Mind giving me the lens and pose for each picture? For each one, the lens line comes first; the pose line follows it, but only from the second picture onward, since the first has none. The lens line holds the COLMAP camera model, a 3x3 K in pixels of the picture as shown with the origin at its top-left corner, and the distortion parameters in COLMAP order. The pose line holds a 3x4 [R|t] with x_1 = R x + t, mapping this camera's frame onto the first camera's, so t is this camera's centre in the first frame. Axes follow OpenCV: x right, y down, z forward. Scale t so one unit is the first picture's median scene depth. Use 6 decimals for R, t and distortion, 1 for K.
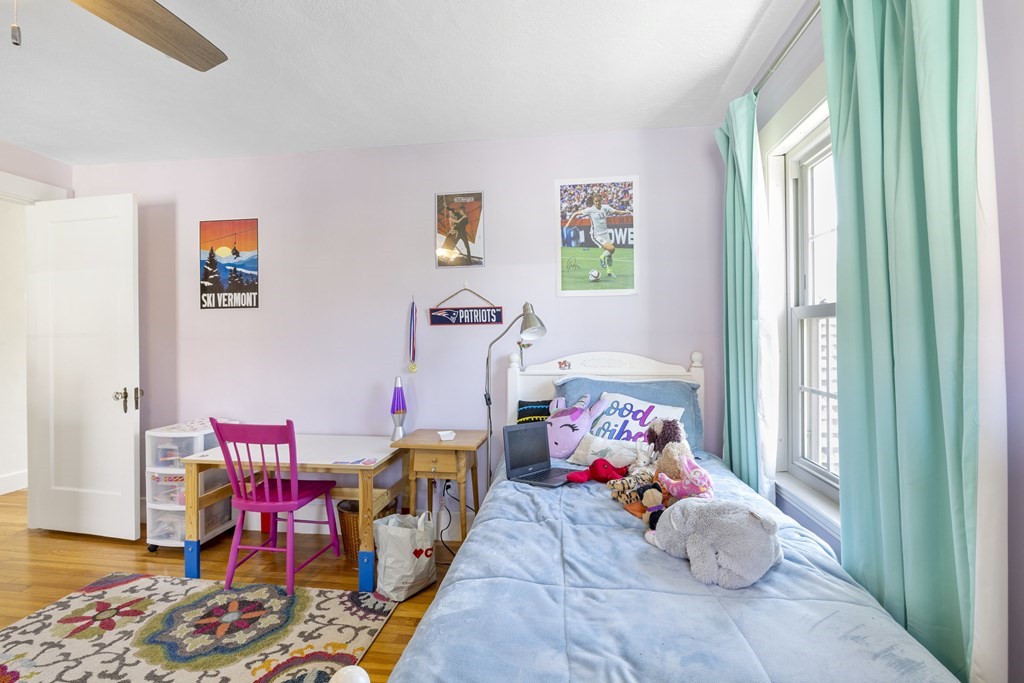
lens RADIAL K [[477.8, 0, 507.9], [0, 477.8, 338.4], [0, 0, 1]] dist [-0.002788, 0.000074]
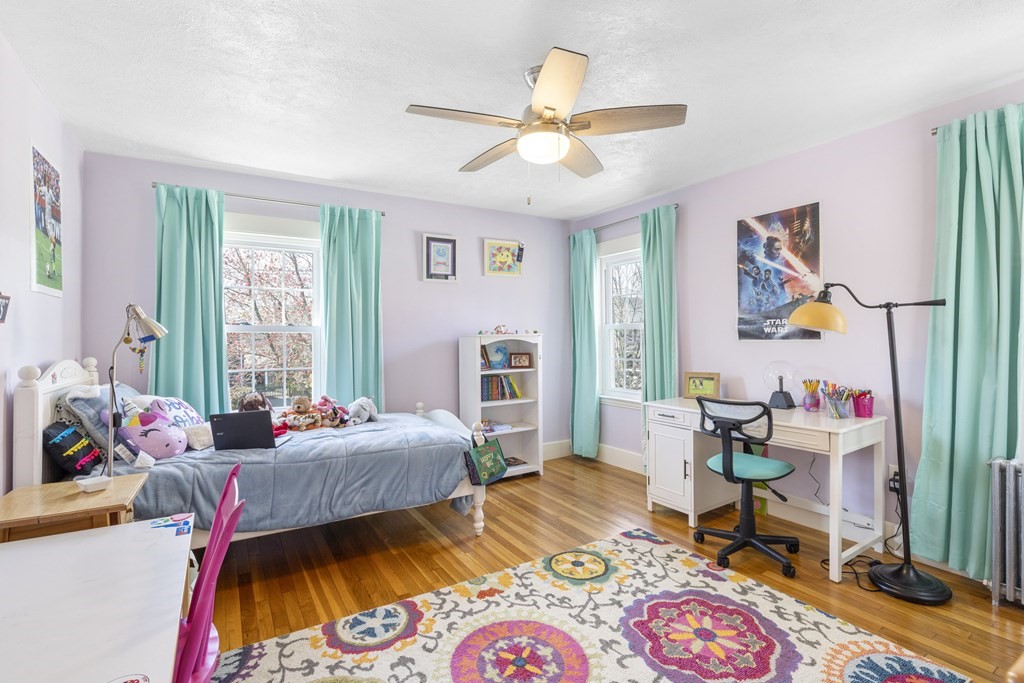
lens RADIAL K [[477.8, 0, 511.1], [0, 477.8, 340.7], [0, 0, 1]] dist [-0.002788, 0.000074]
pose [[-0.645740, 0.002894, 0.763552, -1.377405], [0.005909, 0.999982, 0.001207, -0.004390], [-0.763534, 0.005291, -0.645745, 1.296645]]
